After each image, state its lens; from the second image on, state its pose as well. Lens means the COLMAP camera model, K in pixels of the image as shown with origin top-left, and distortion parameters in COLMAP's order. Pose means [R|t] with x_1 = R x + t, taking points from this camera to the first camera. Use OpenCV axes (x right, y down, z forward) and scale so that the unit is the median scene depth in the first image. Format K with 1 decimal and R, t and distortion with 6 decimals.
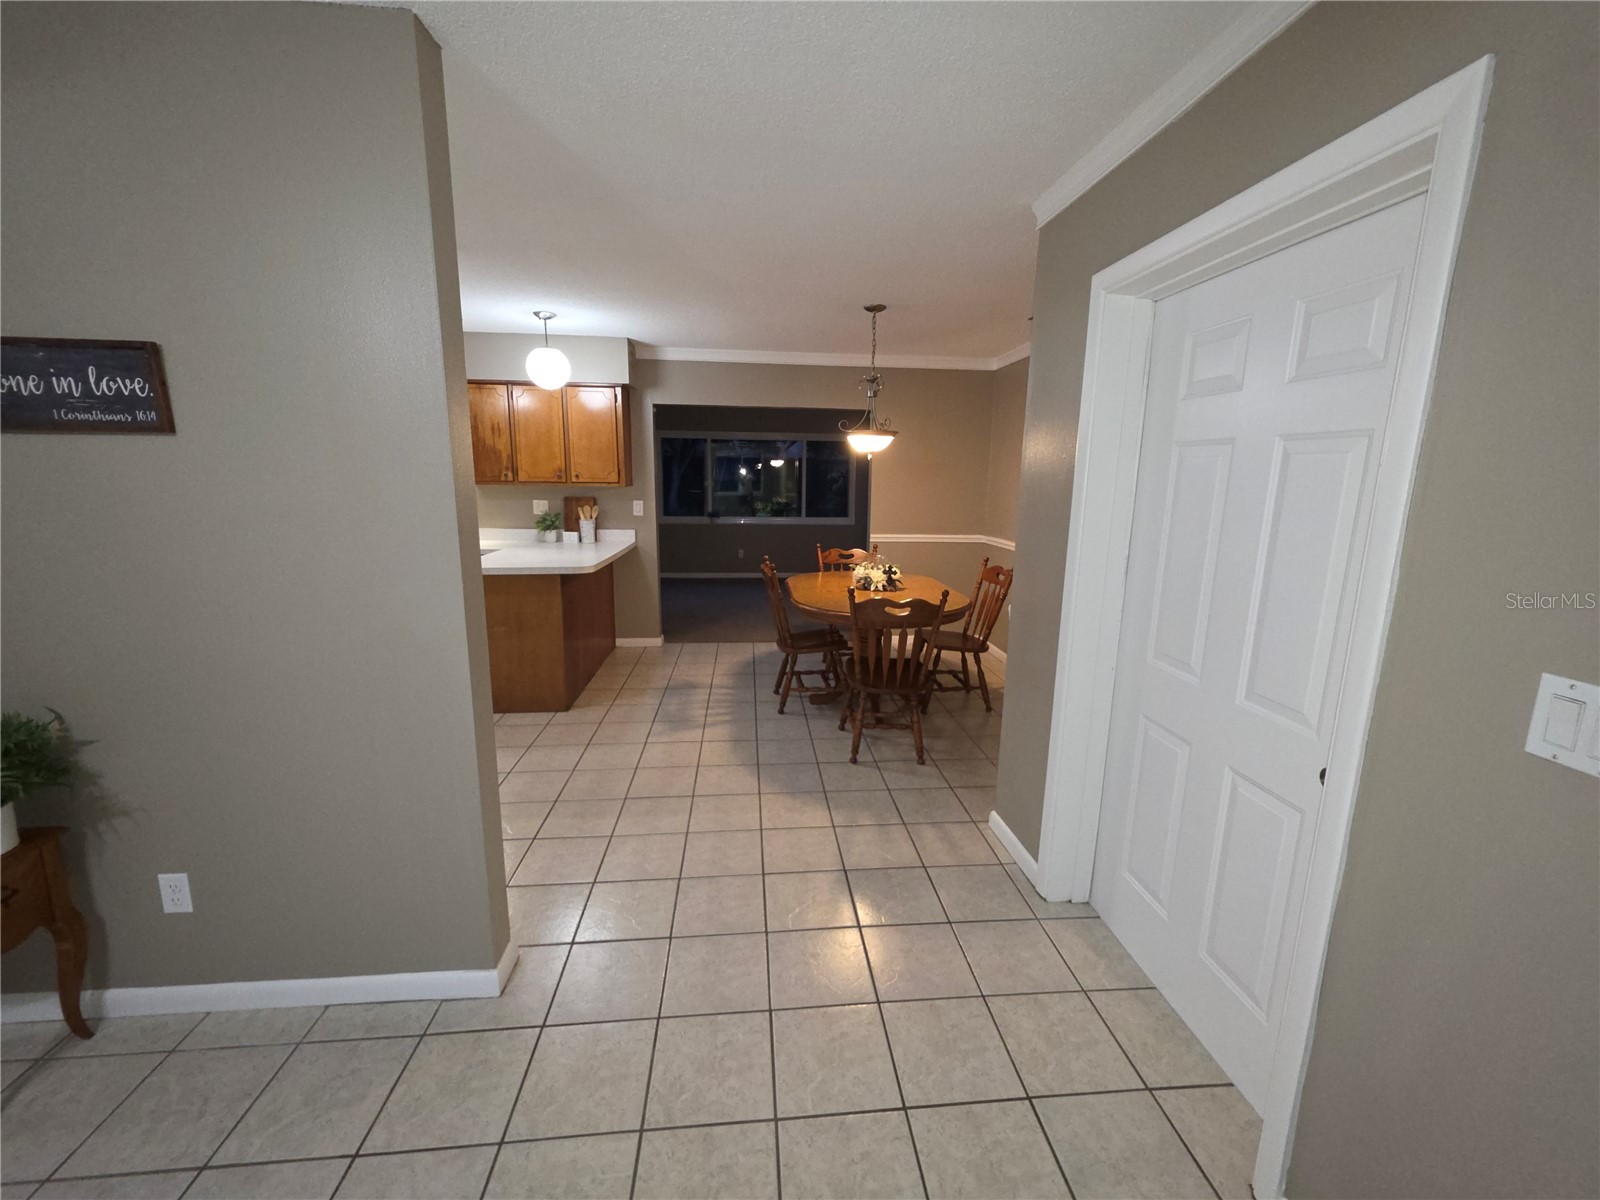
lens RADIAL K [[636.6, 0, 803.9], [0, 636.6, 595.5], [0, 0, 1]] dist [0.003672, -0.001036]
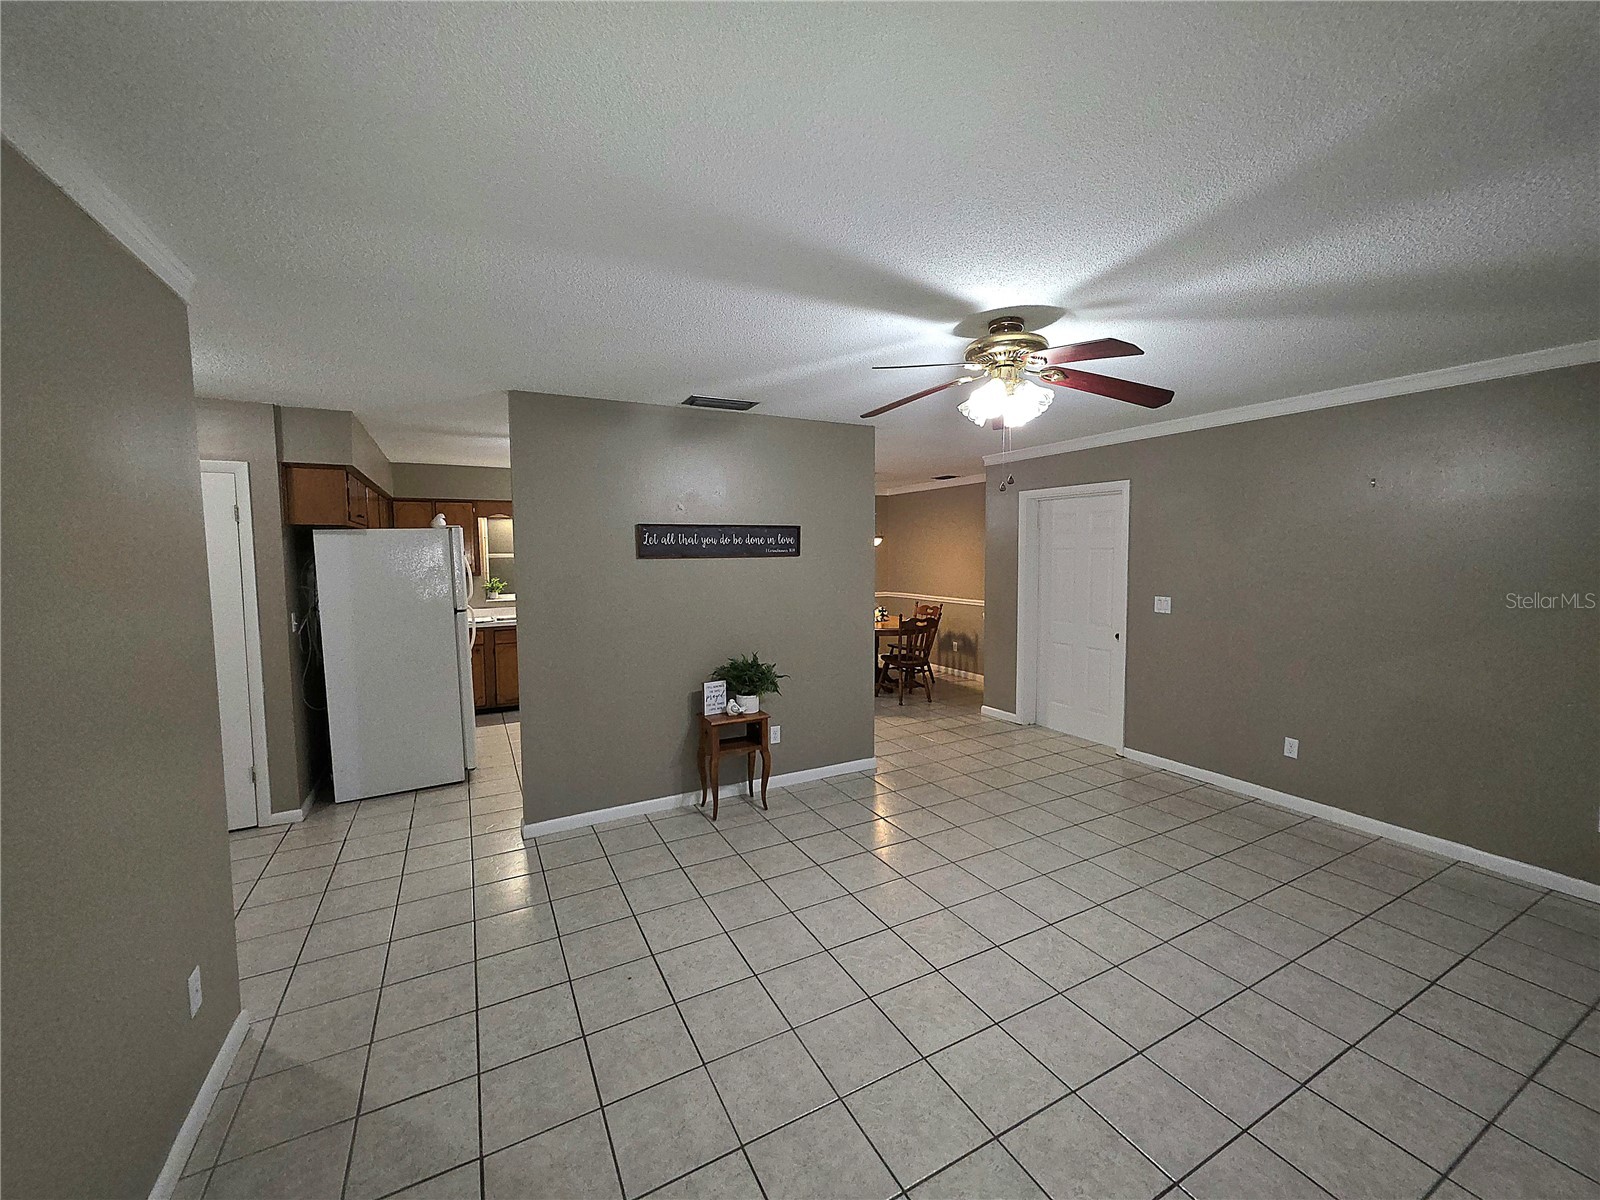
lens RADIAL K [[636.6, 0, 812.9], [0, 636.6, 603.7], [0, 0, 1]] dist [0.003672, -0.001036]
pose [[0.917654, -0.057089, 0.393257, -0.634515], [0.097394, 0.991754, -0.083294, 0.061643], [-0.385259, 0.114736, 0.915648, -0.492751]]
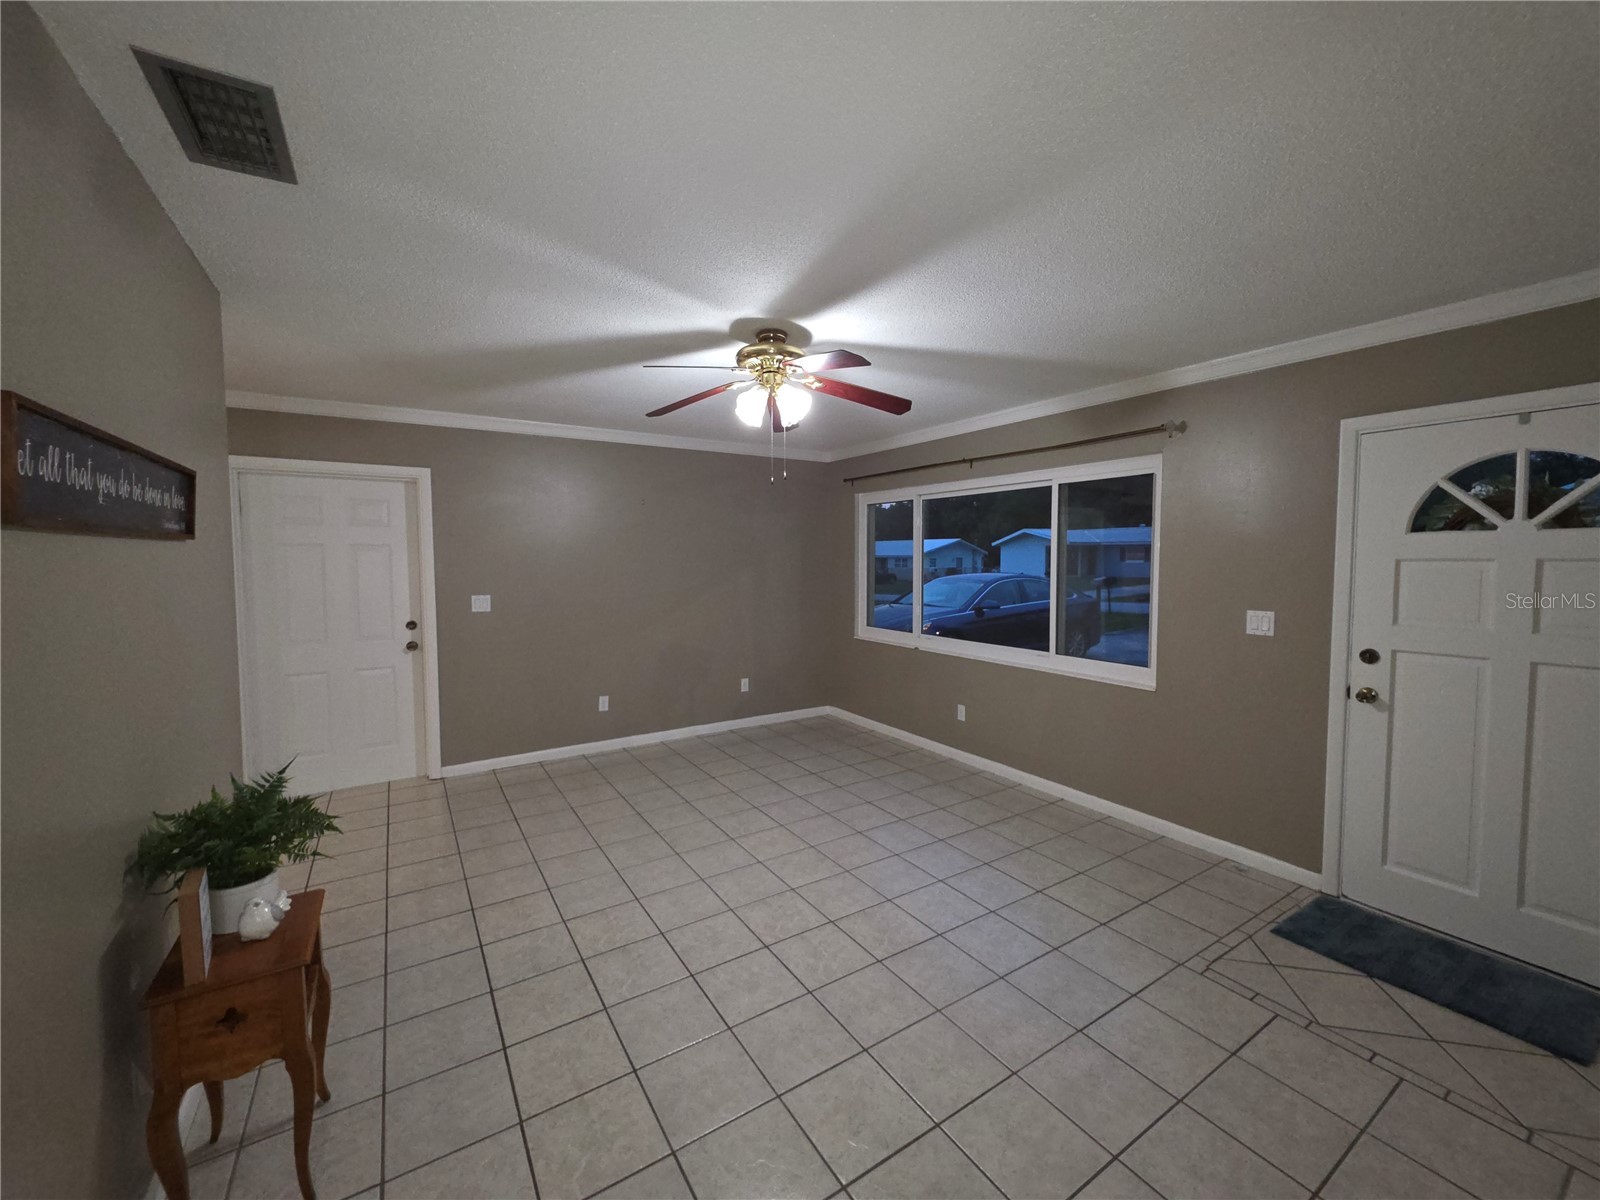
lens RADIAL K [[636.6, 0, 808.5], [0, 636.6, 595.0], [0, 0, 1]] dist [0.003672, -0.001036]
pose [[-0.465488, -0.068034, 0.882435, -0.815268], [0.164210, 0.973091, 0.161645, -0.046460], [-0.869687, 0.220149, -0.441790, 0.160368]]
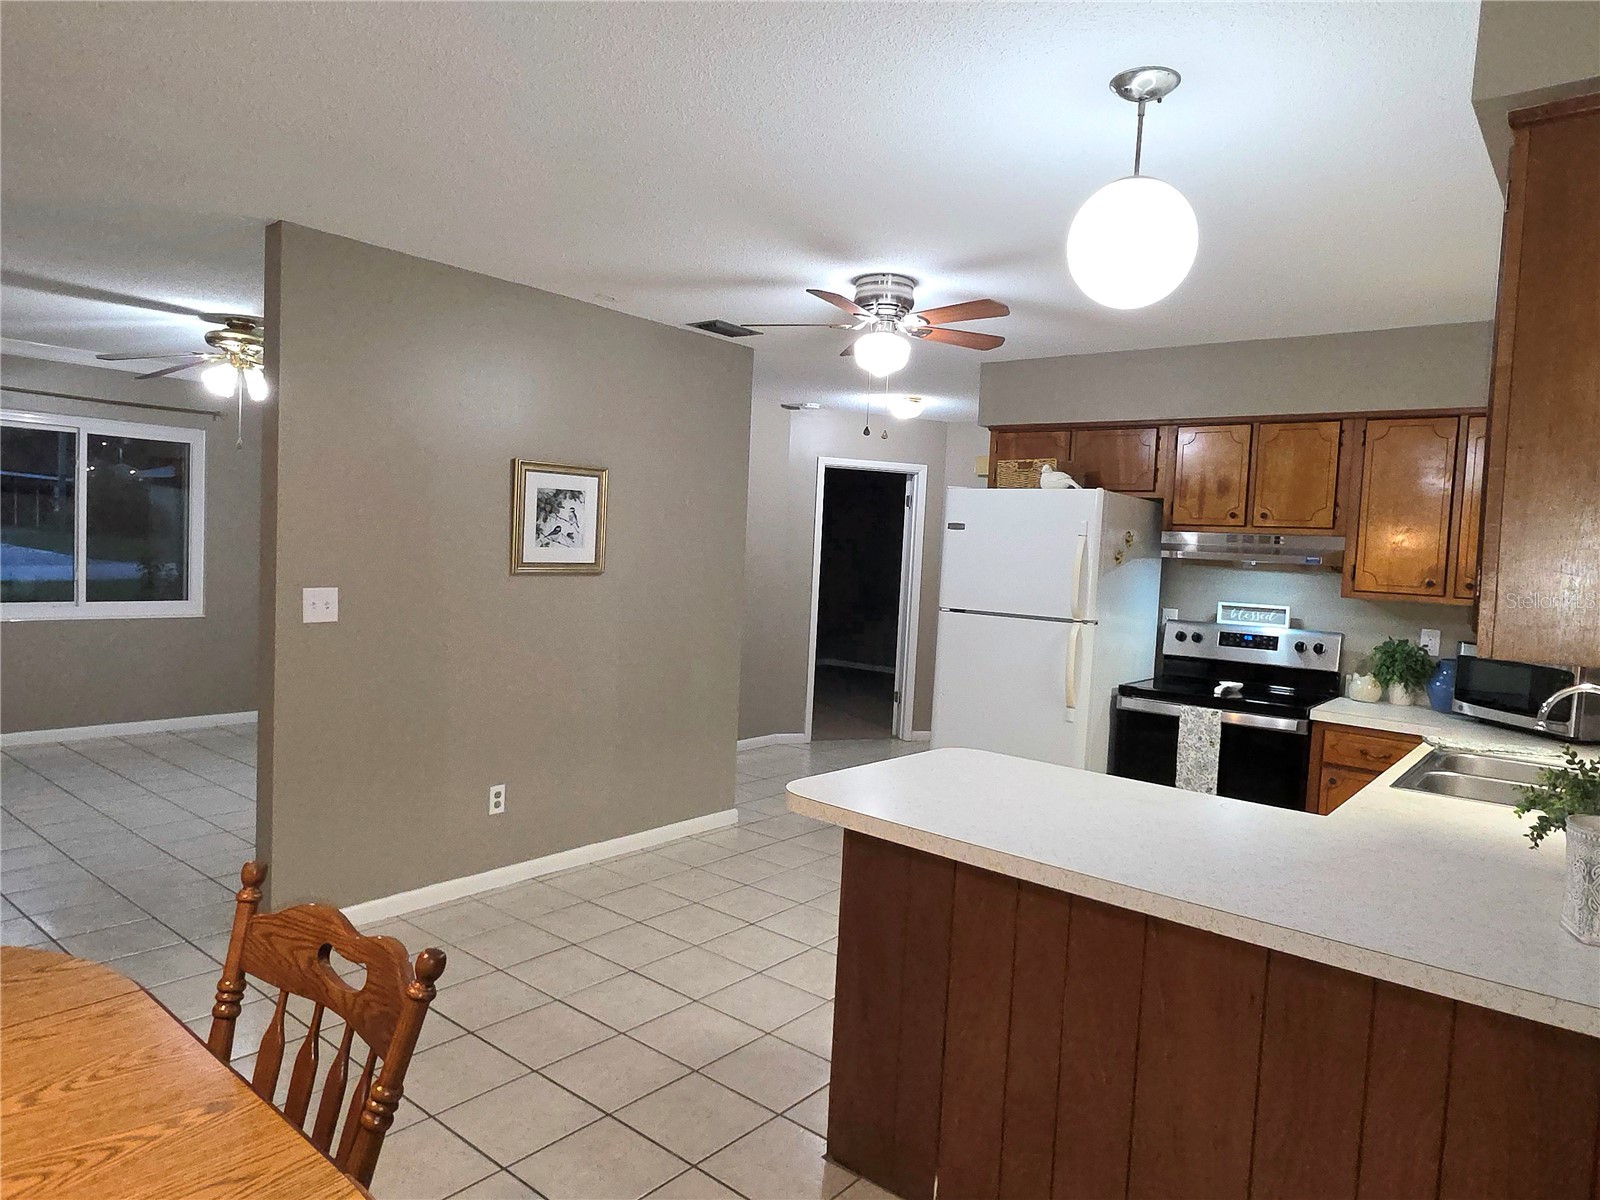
lens RADIAL K [[1022.7, 0, 801.3], [0, 1022.7, 601.6], [0, 0, 1]] dist [0.010238, -0.000523]
pose [[-0.699995, -0.010764, -0.714067, 0.069308], [-0.196570, 0.964167, 0.178162, -0.205122], [0.686562, 0.265077, -0.677028, 1.086884]]
